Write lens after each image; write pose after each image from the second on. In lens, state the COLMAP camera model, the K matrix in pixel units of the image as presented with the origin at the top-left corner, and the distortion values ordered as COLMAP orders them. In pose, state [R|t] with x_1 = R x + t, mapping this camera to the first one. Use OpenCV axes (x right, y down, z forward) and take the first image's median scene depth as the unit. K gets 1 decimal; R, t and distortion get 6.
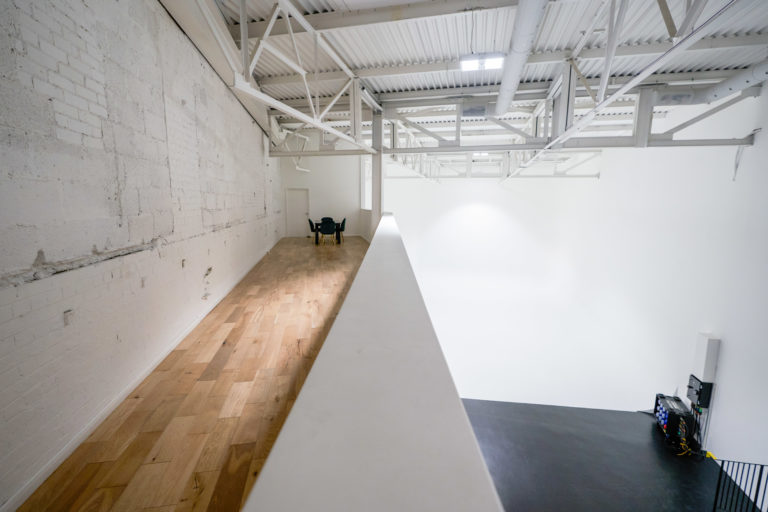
lens RADIAL K [[354.4, 0, 382.9], [0, 354.4, 254.2], [0, 0, 1]] dist [-0.001424, -0.000096]
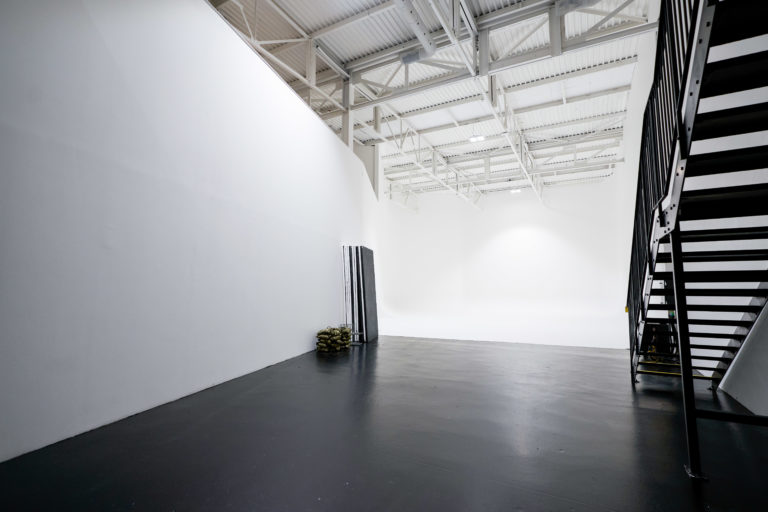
lens RADIAL K [[370.9, 0, 384.0], [0, 370.9, 256.0], [0, 0, 1]] dist [0.000744, -0.000067]
pose [[0.968425, -0.024917, -0.248058, 0.468366], [-0.033417, 0.973040, -0.228204, 0.549978], [0.247056, 0.229287, 0.941483, -0.052379]]
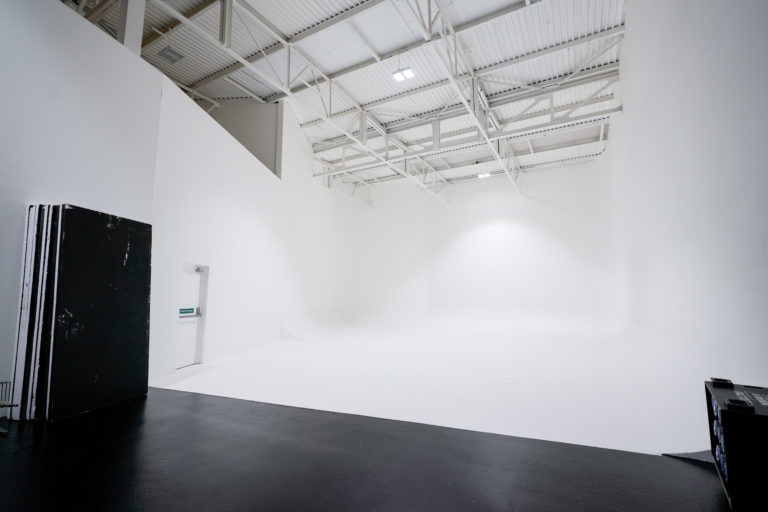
lens RADIAL K [[354.4, 0, 382.9], [0, 354.4, 254.2], [0, 0, 1]] dist [-0.001424, -0.000096]
pose [[0.966716, -0.042124, -0.252361, 0.689309], [-0.026993, 0.964056, -0.264323, 0.439941], [0.254425, 0.262337, 0.930831, 0.727198]]
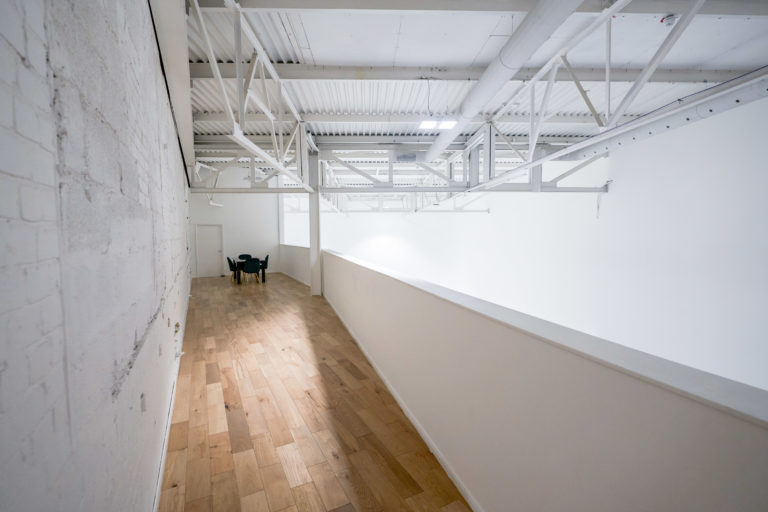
lens RADIAL K [[354.4, 0, 382.9], [0, 354.4, 254.2], [0, 0, 1]] dist [-0.001424, -0.000096]
pose [[0.955707, -0.034269, 0.292317, -0.149843], [0.058478, 0.995506, -0.074482, -0.023390], [-0.288451, 0.088277, 0.953417, -0.009985]]
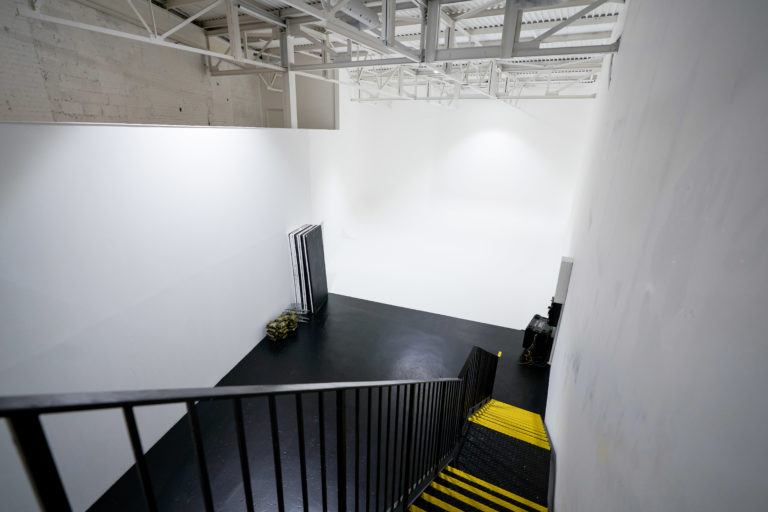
lens RADIAL K [[356.5, 0, 380.7], [0, 356.5, 253.0], [0, 0, 1]] dist [0.000322, 0.000020]
pose [[0.973406, 0.090523, -0.210444, 0.625978], [-0.051189, 0.981338, 0.185352, 0.052887], [0.223296, -0.169650, 0.959874, -0.091845]]
